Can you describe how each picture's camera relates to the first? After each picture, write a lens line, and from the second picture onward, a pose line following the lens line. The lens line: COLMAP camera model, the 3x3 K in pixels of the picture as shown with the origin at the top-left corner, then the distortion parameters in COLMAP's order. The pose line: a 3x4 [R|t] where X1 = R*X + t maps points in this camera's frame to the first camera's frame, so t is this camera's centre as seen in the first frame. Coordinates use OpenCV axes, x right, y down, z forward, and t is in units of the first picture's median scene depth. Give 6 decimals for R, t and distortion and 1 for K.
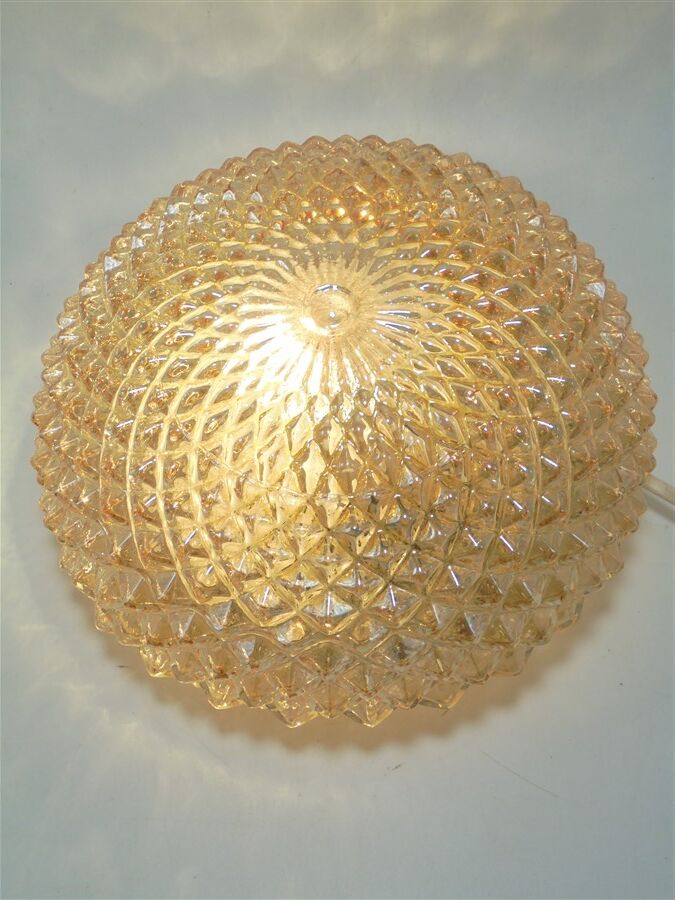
lens RADIAL K [[999.9, 0, 337.5], [0, 999.9, 450.0], [0, 0, 1]] dist [-0.001015, -0.003332]
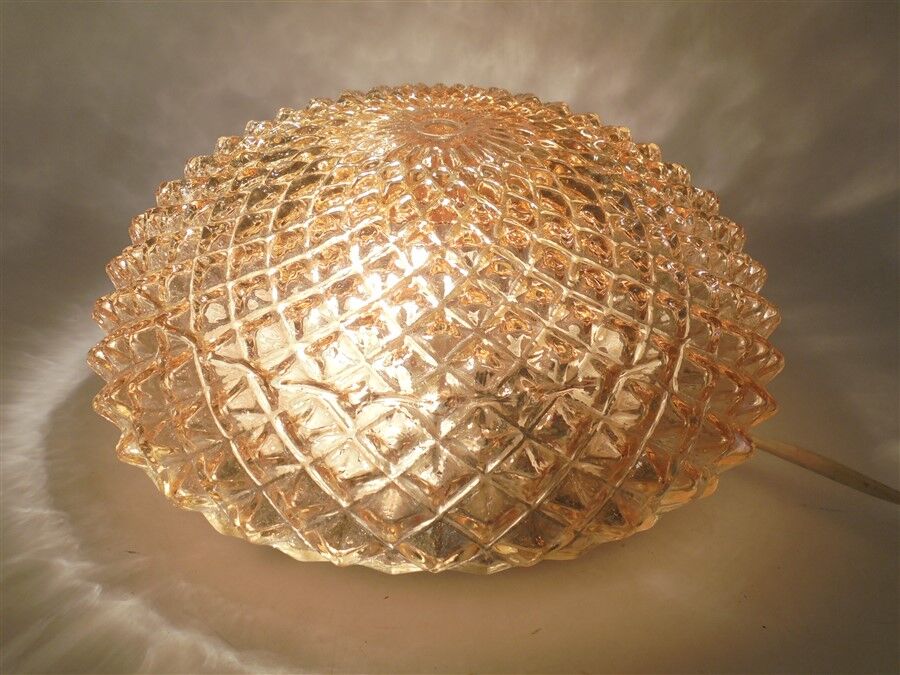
lens RADIAL K [[1008.3, 0, 459.5], [0, 1008.3, 337.1], [0, 0, 1]] dist [-0.011024, -0.013169]
pose [[0.995416, 0.094215, -0.016443, 0.041157], [-0.088816, 0.846862, -0.524343, 0.483651], [-0.035476, 0.523400, 0.851348, 0.229372]]
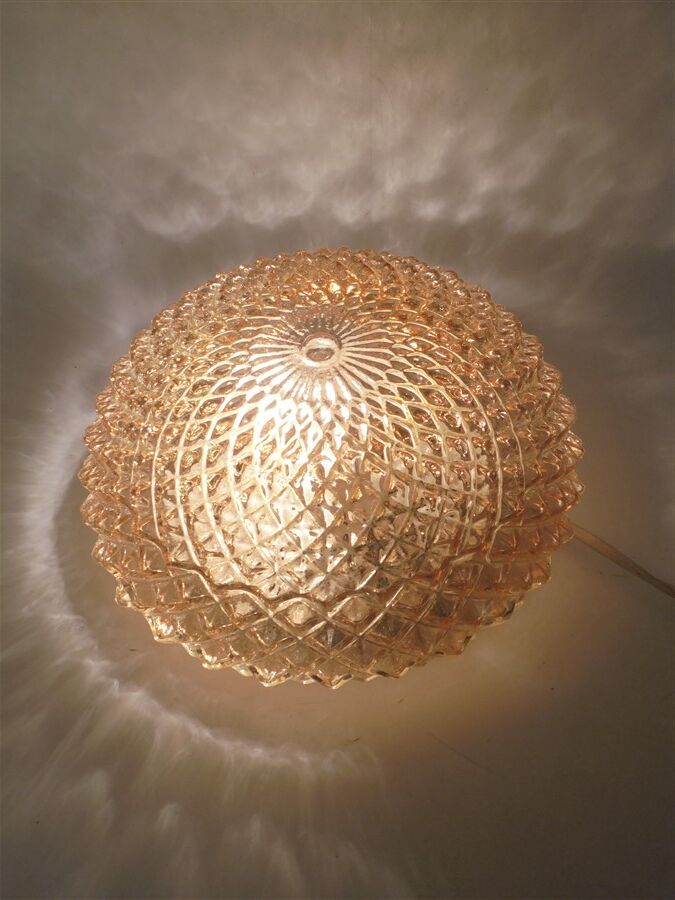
lens RADIAL K [[999.9, 0, 337.5], [0, 999.9, 450.0], [0, 0, 1]] dist [-0.001015, -0.003332]
pose [[0.997660, 0.053888, -0.042076, 0.067747], [-0.061588, 0.975574, -0.210860, 0.227962], [0.029686, 0.212958, 0.976610, -0.219227]]
